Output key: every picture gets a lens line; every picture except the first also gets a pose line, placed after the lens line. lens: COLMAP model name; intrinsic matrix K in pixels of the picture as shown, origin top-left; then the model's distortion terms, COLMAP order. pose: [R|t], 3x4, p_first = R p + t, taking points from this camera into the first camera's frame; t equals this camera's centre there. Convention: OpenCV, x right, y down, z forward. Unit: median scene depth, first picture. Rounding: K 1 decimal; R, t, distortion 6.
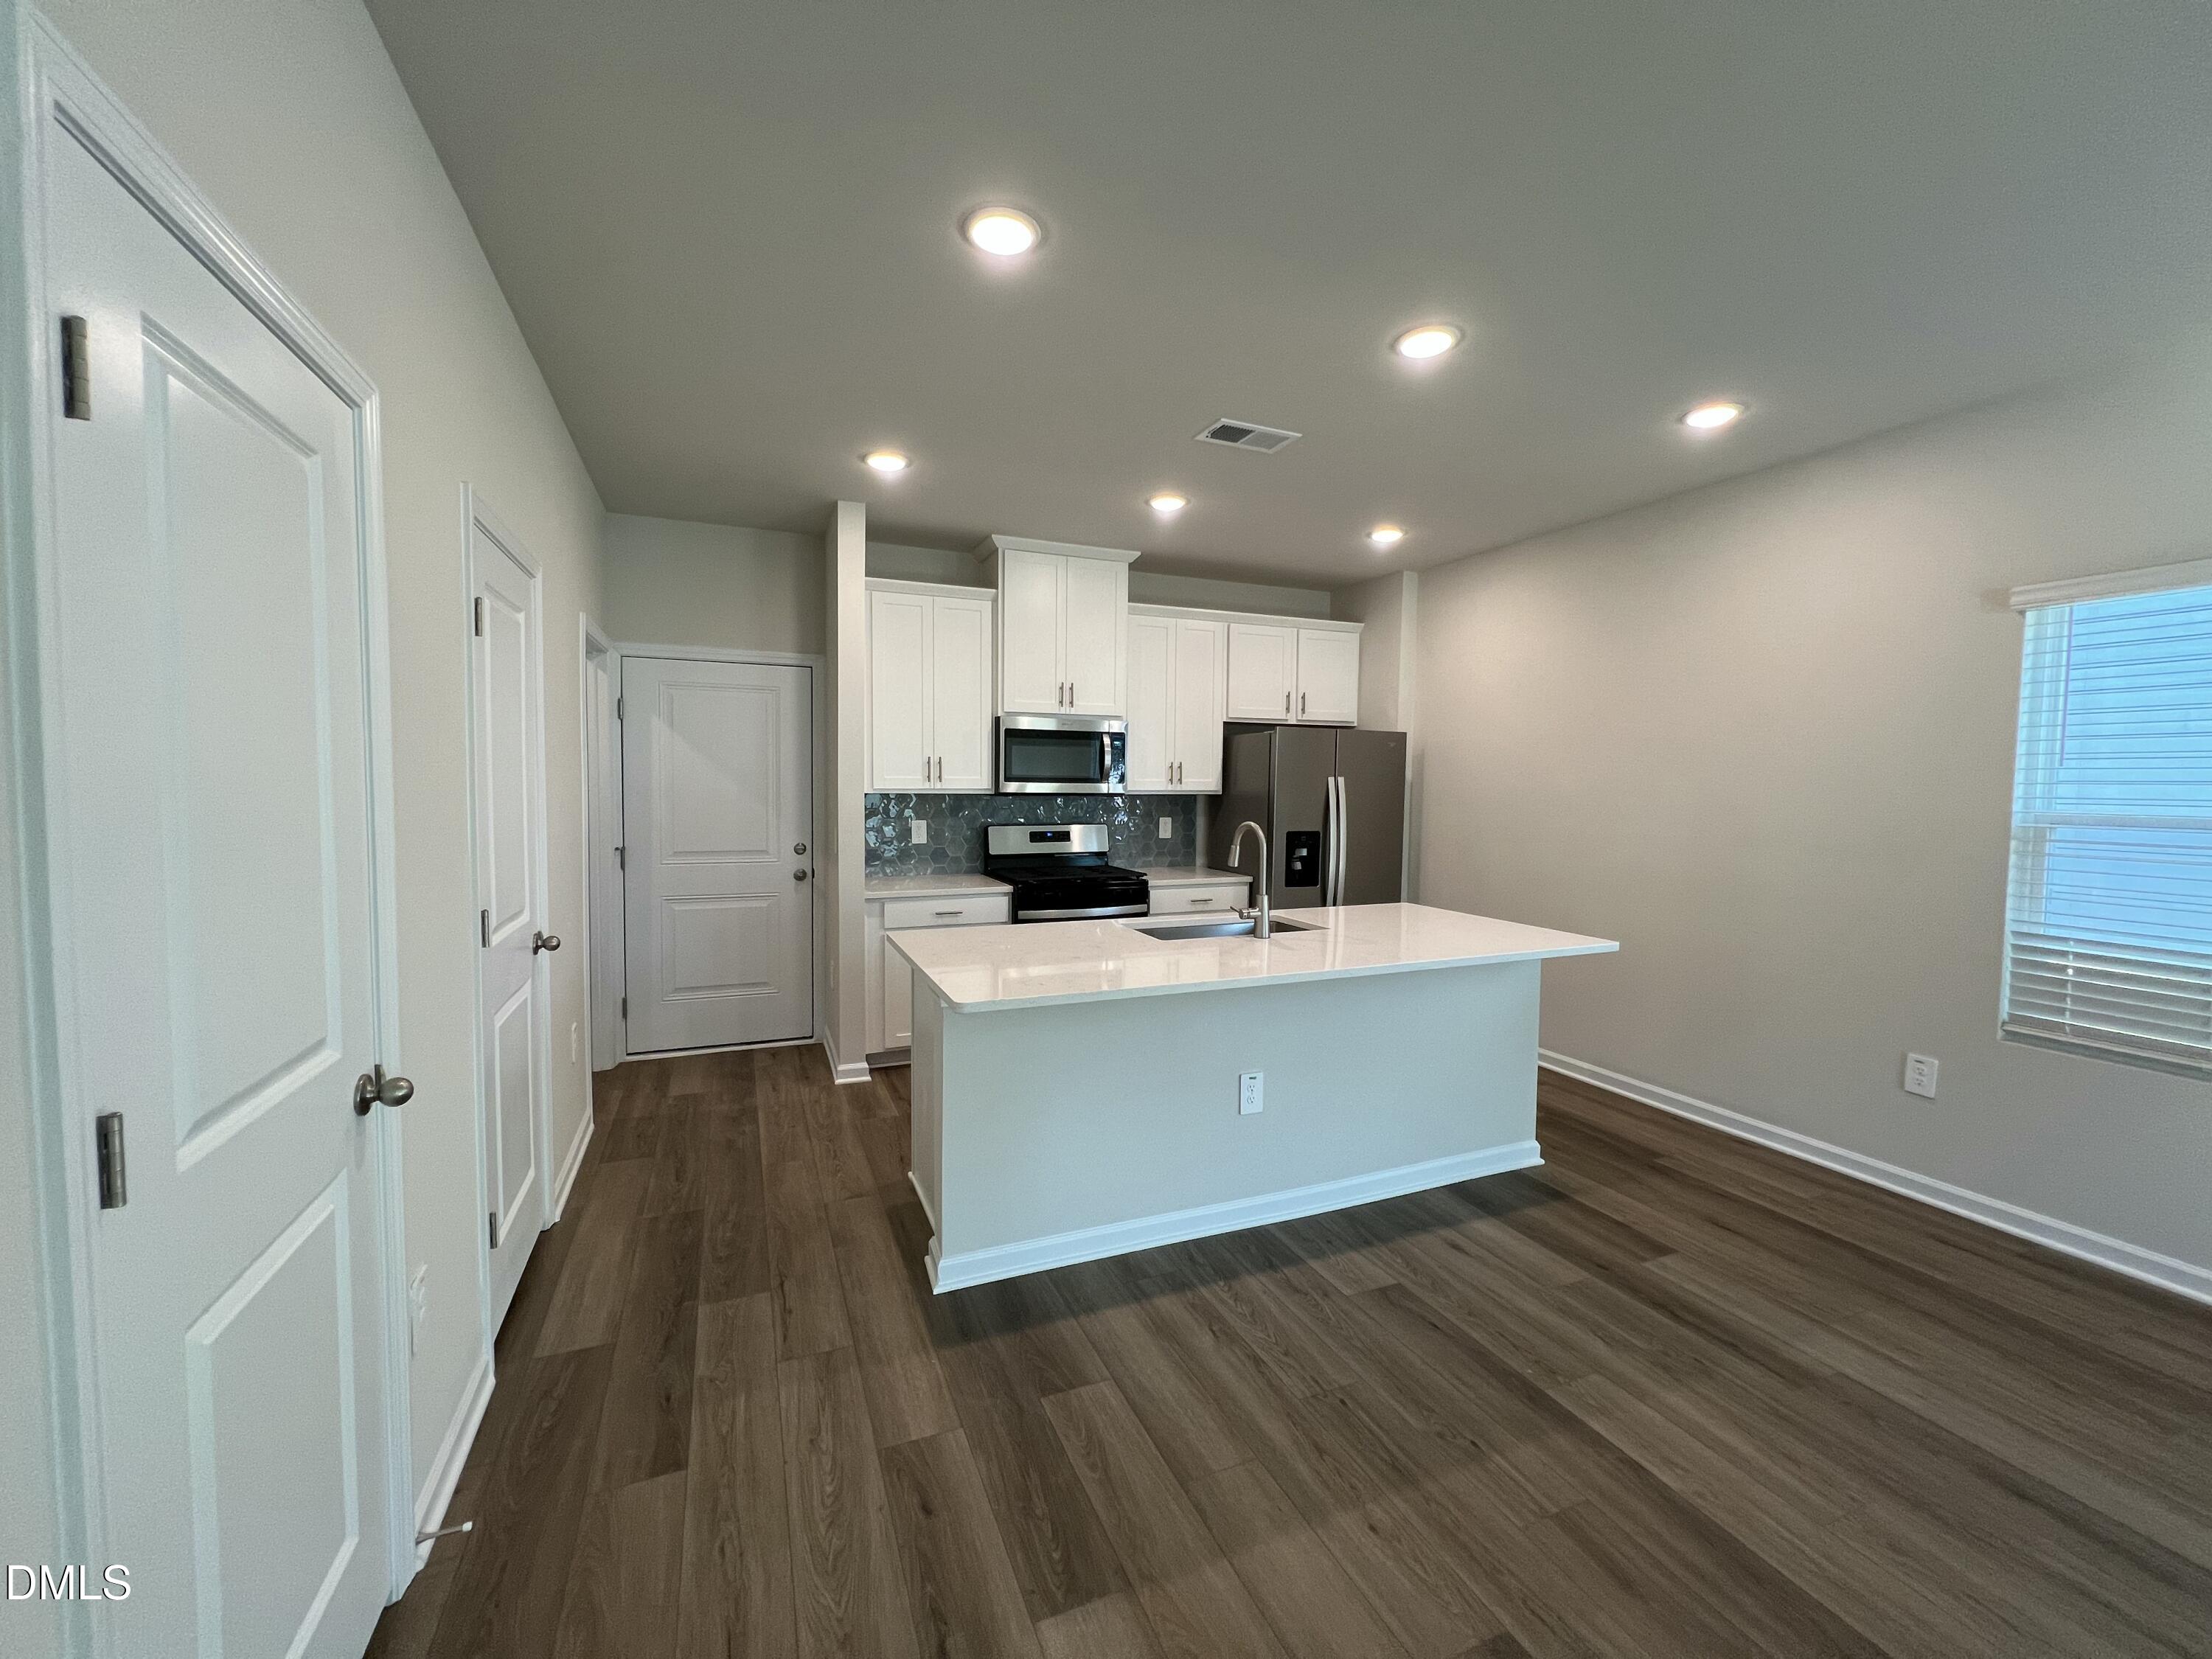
lens RADIAL K [[869.7, 0, 1087.6], [0, 869.7, 828.3], [0, 0, 1]] dist [0.004366, 0.000438]
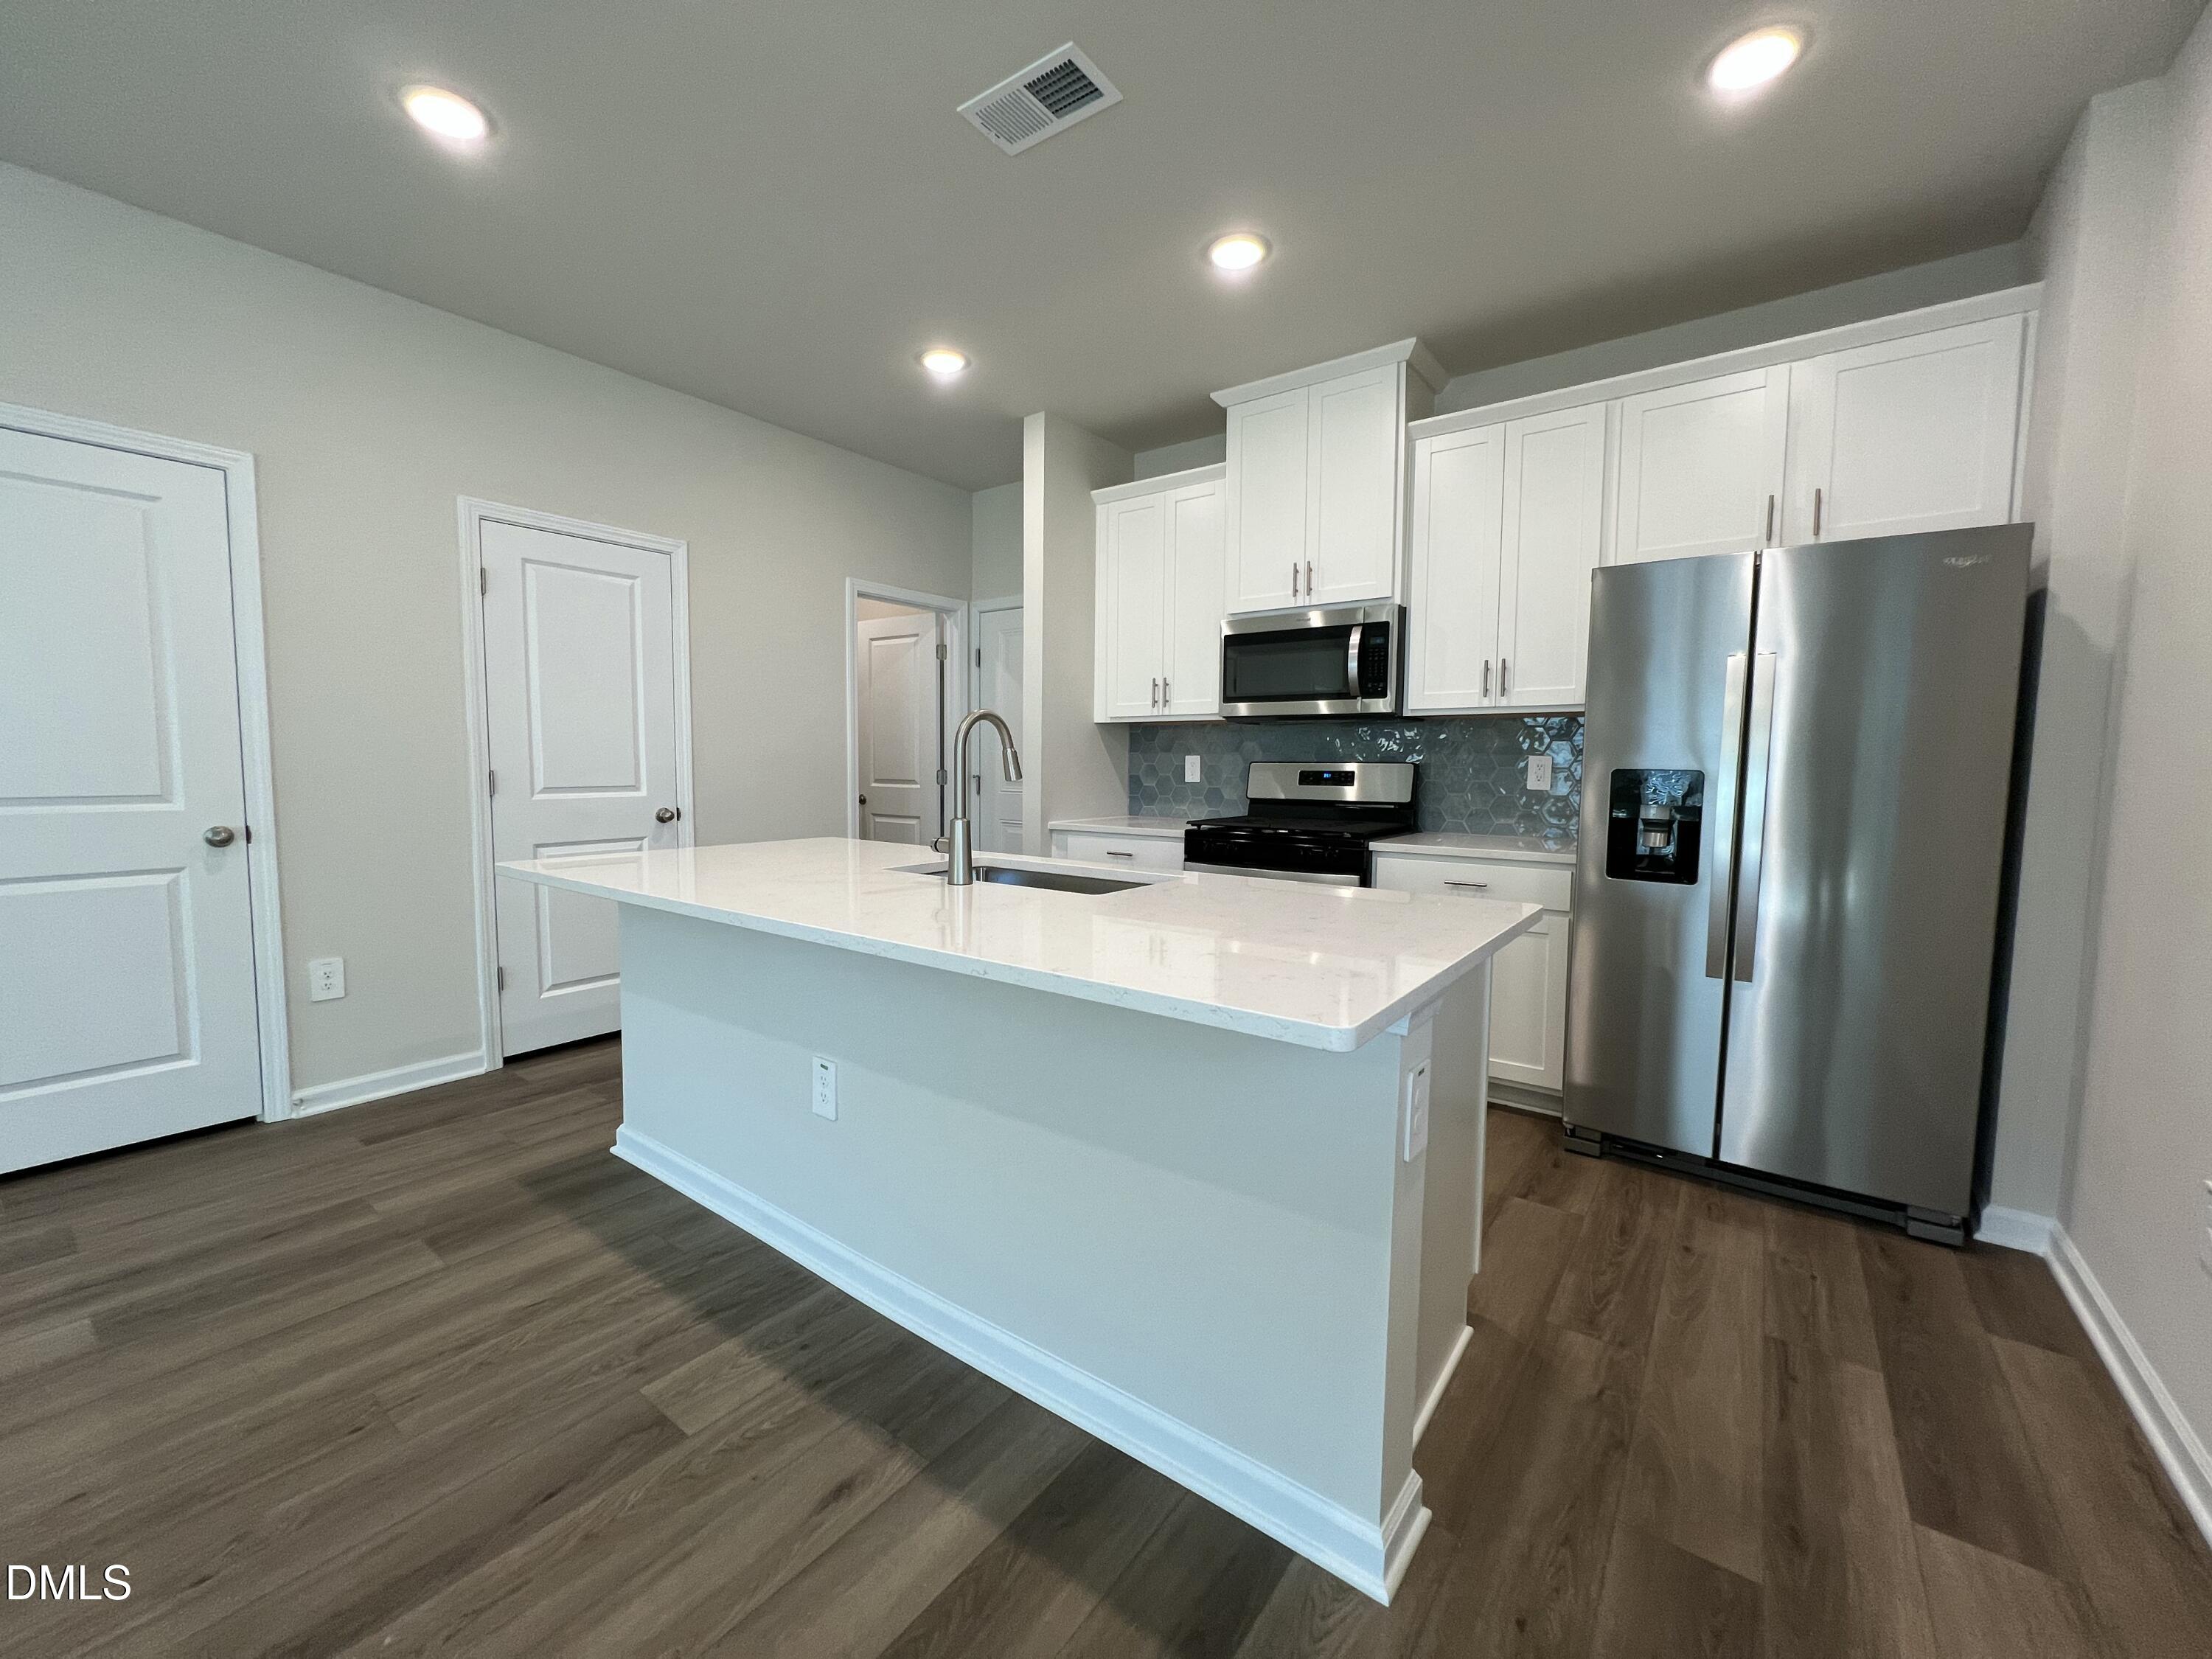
lens RADIAL K [[869.7, 0, 1098.8], [0, 869.7, 822.3], [0, 0, 1]] dist [0.004366, 0.000438]
pose [[0.519702, 0.054872, -0.852584, 0.583139], [-0.048167, 0.998230, 0.034885, 0.036672], [0.852989, 0.022937, 0.521425, 0.536360]]
